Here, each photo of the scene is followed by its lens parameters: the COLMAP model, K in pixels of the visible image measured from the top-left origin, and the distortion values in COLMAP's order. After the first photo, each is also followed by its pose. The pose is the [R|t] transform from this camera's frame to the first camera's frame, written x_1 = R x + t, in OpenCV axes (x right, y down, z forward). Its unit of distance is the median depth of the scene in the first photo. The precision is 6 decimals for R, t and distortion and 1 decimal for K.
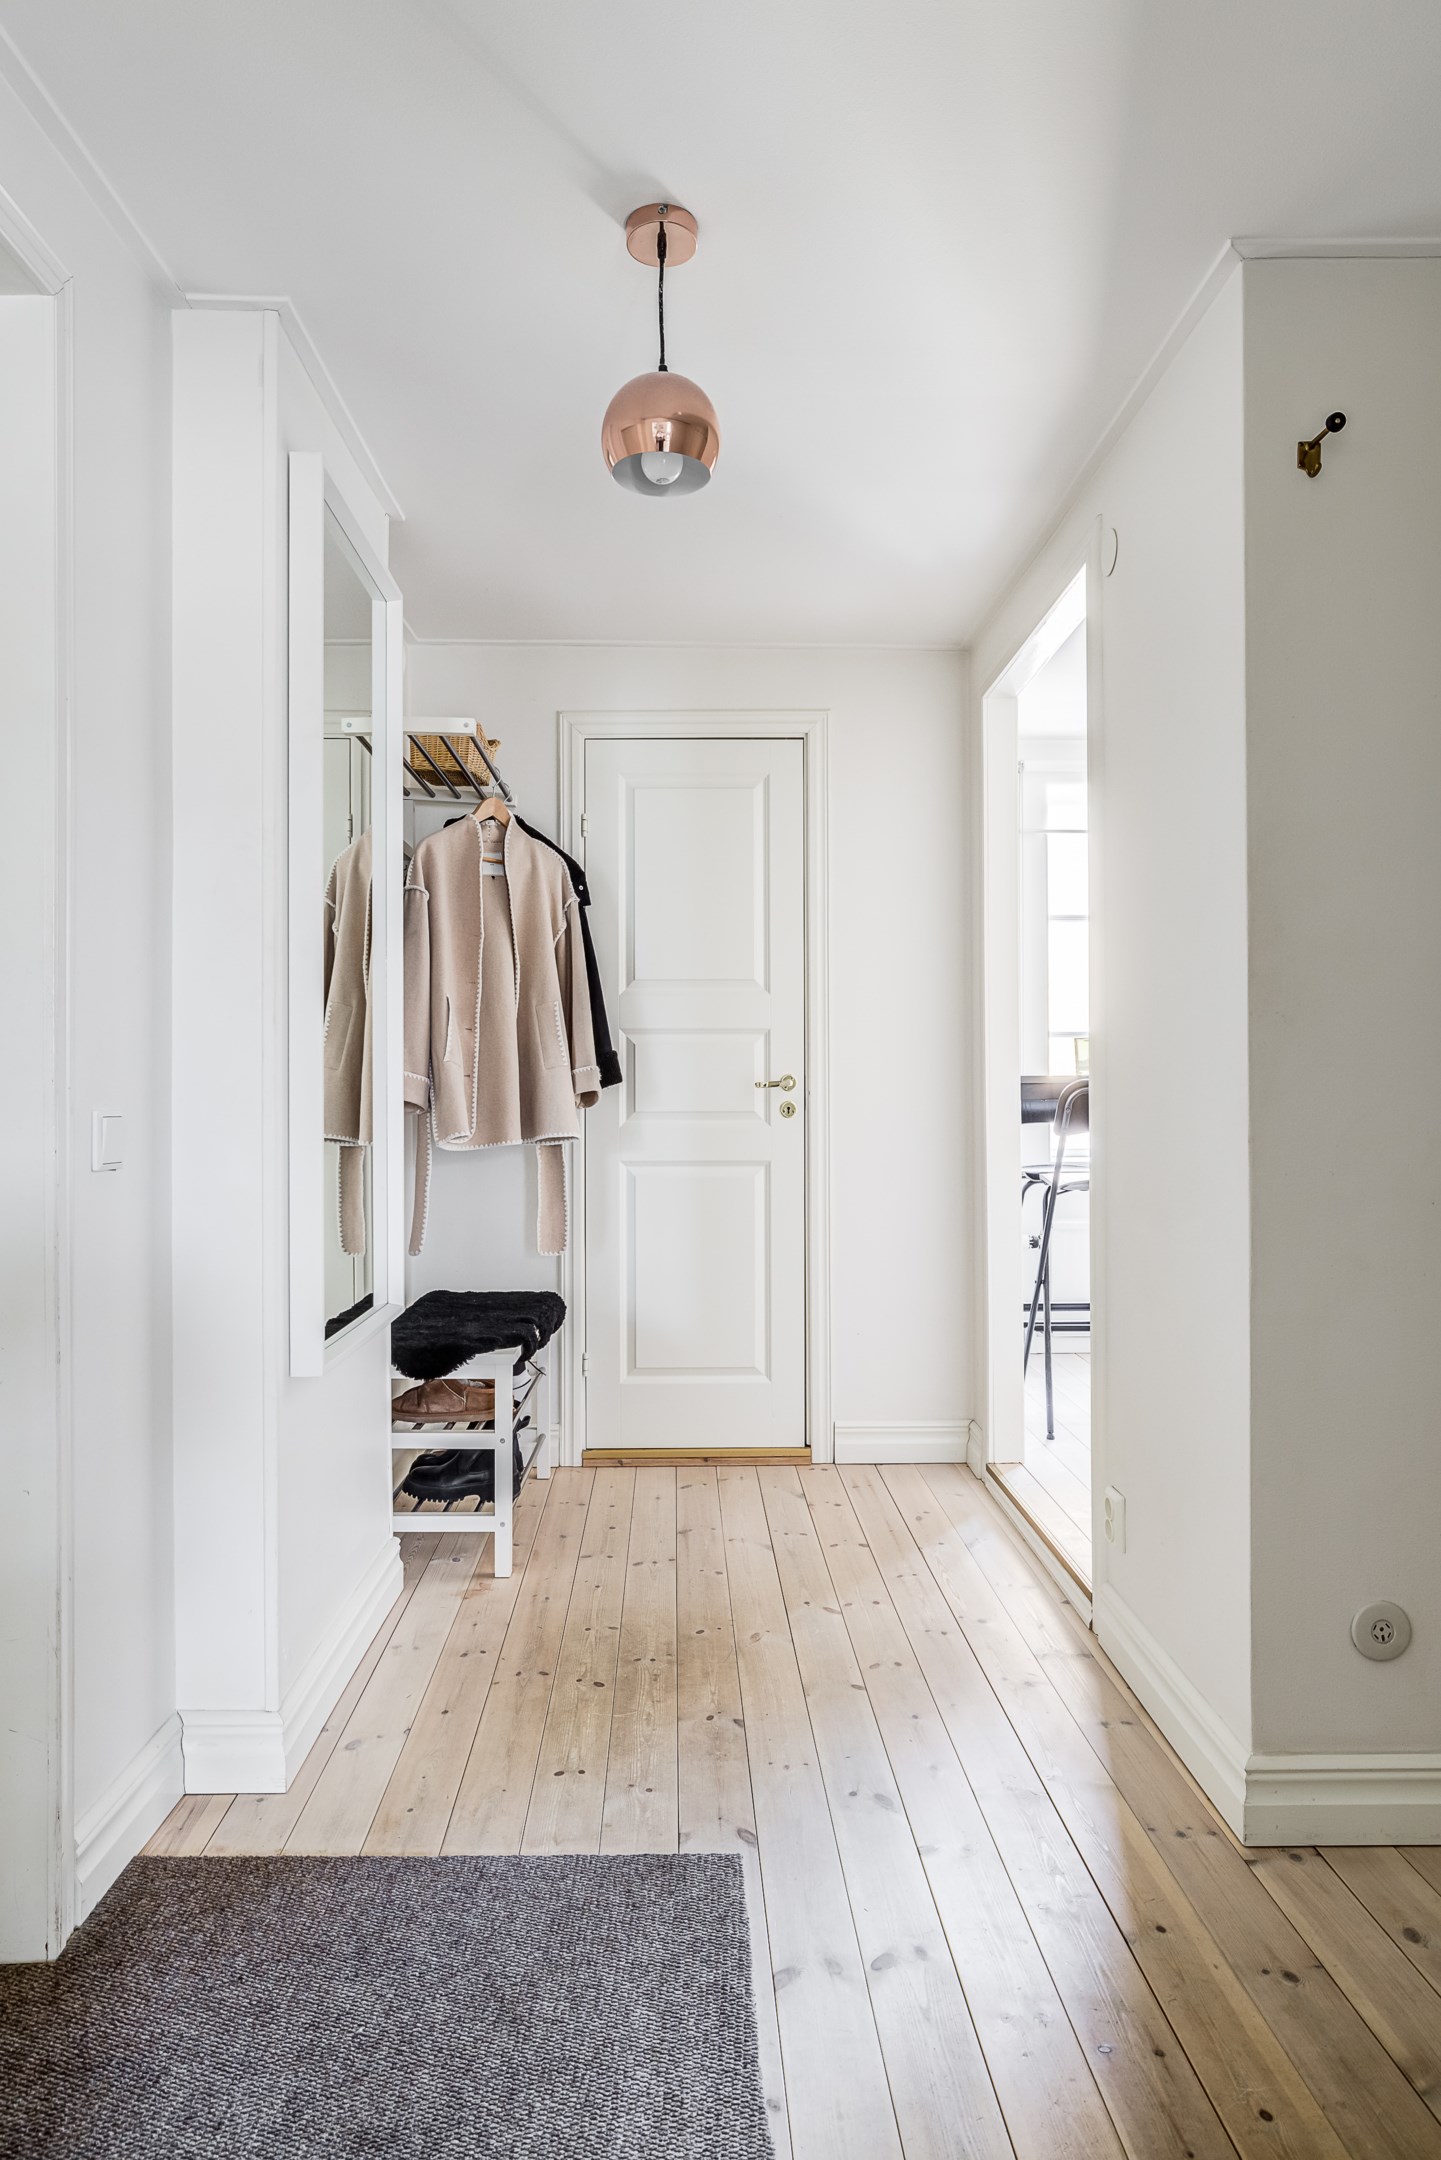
lens RADIAL K [[1321.9, 0, 720.5], [0, 1321.9, 1080.0], [0, 0, 1]] dist [-0.027609, 0.042211]
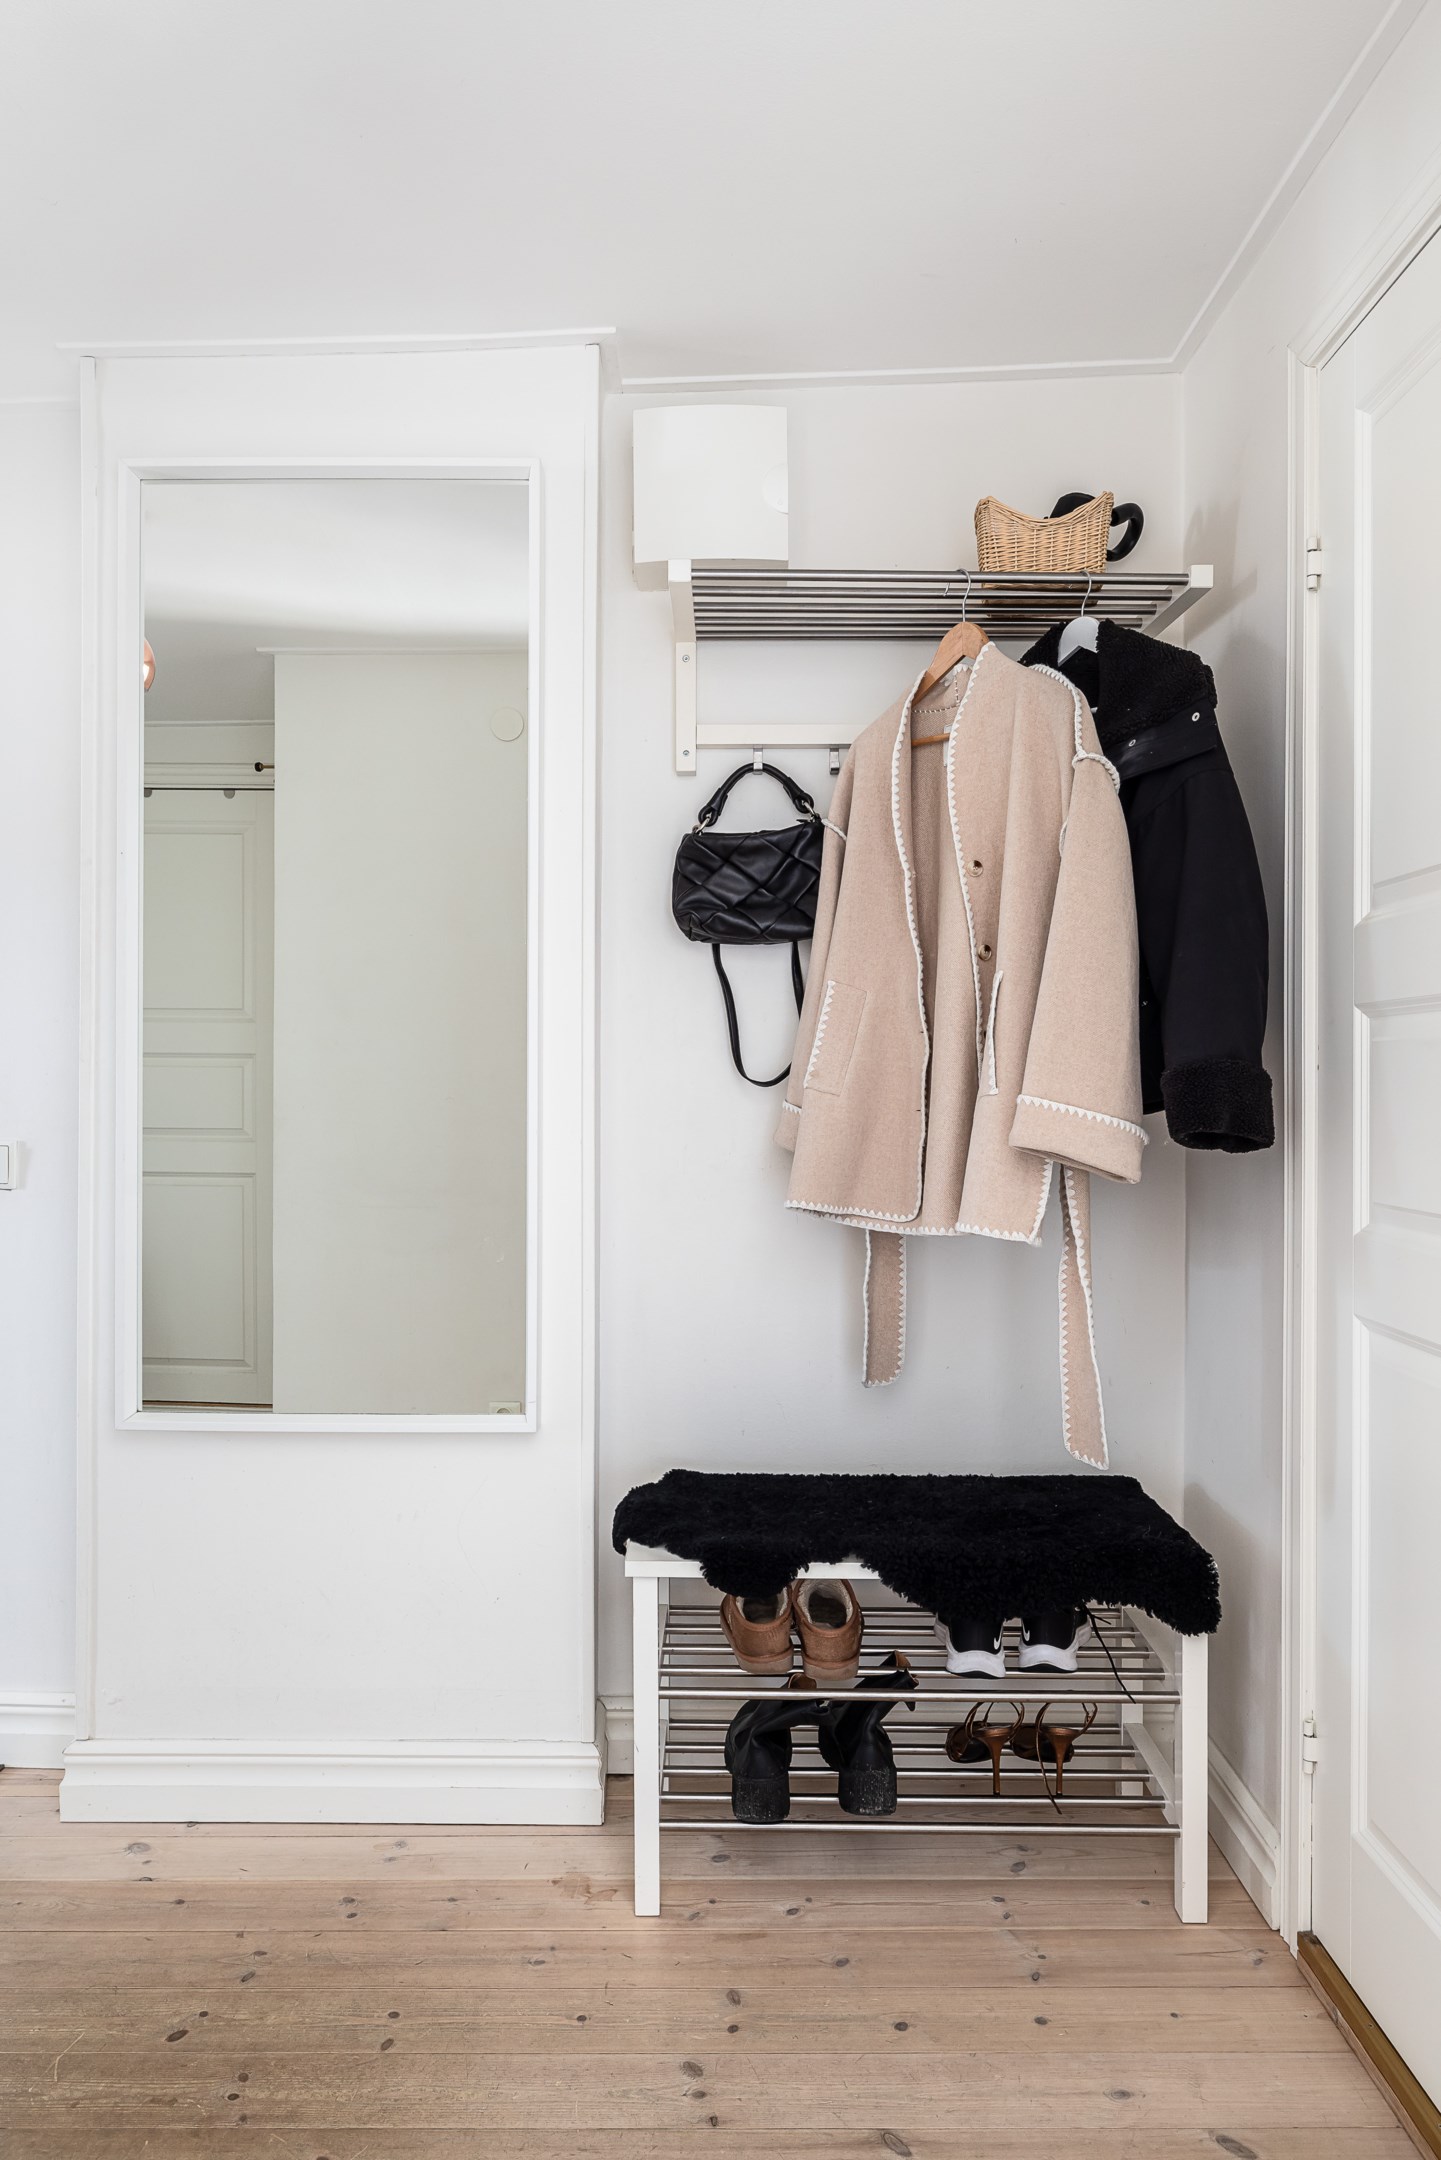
lens RADIAL K [[1280.5, 0, 720.5], [0, 1280.5, 1080.0], [0, 0, 1]] dist [-0.005398, -0.002035]
pose [[-0.013297, -0.007541, -0.999883, 0.500605], [0.006932, 0.999947, -0.007634, -0.020222], [0.999888, -0.007033, -0.013244, 1.156306]]
